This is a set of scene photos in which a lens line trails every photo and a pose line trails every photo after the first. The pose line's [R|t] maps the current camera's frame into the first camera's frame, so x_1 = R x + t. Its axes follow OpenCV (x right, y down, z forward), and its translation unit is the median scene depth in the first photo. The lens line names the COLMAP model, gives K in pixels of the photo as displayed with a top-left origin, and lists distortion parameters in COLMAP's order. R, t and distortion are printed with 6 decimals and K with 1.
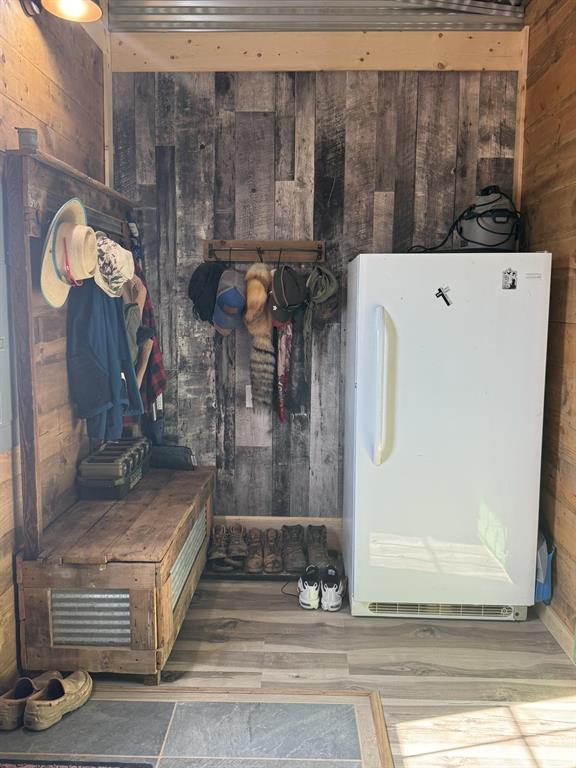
lens RADIAL K [[718.9, 0, 285.9], [0, 718.9, 391.8], [0, 0, 1]] dist [0.084370, 0.000000]
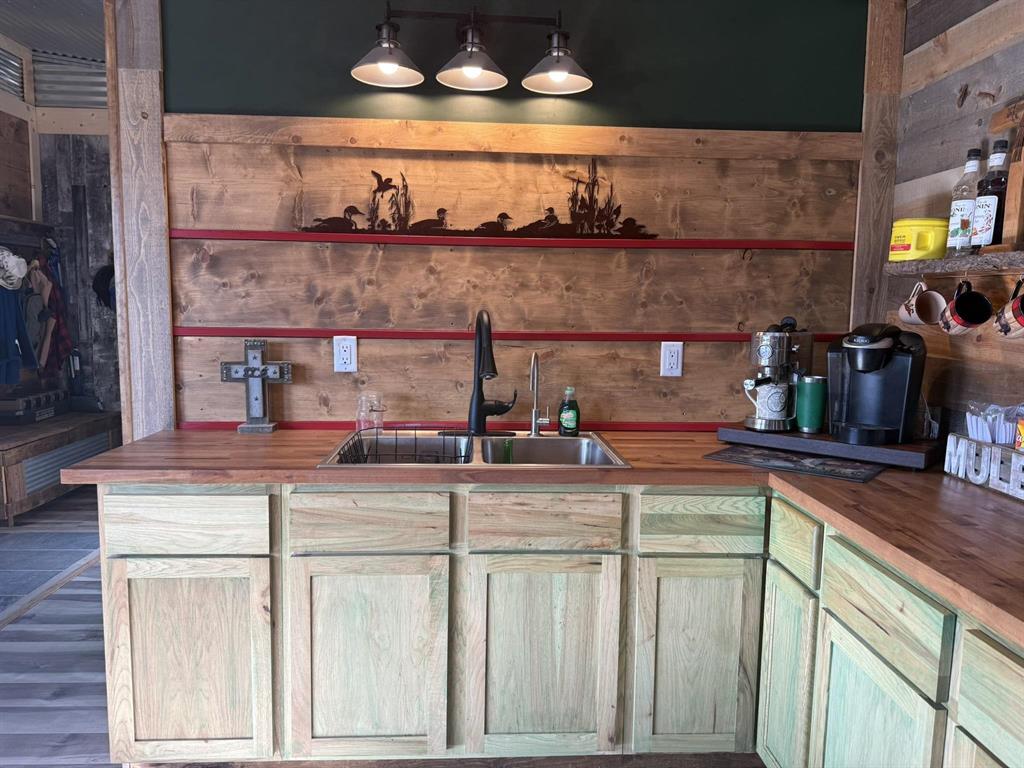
lens RADIAL K [[720.1, 0, 549.8], [0, 720.1, 393.6], [0, 0, 1]] dist [0.061255, -0.076123]
pose [[0.992932, -0.003038, 0.118649, 0.585816], [0.002683, 0.999991, 0.003152, 0.070608], [-0.118658, -0.002812, 0.992931, -0.535666]]
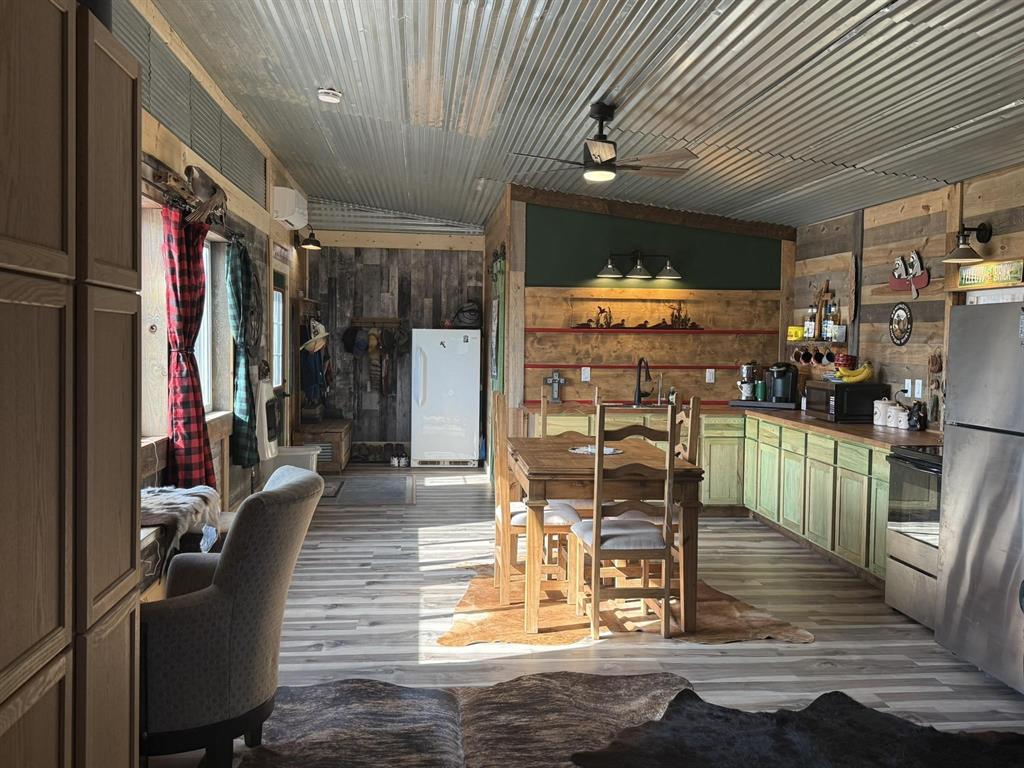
lens RADIAL K [[958.5, 0, 545.7], [0, 958.5, 382.0], [0, 0, 1]] dist [0.084370, 0.000000]
pose [[0.987308, 0.000939, 0.158813, 0.017523], [0.010148, 0.997566, -0.068984, 0.211645], [-0.158491, 0.069720, 0.984896, -2.101529]]
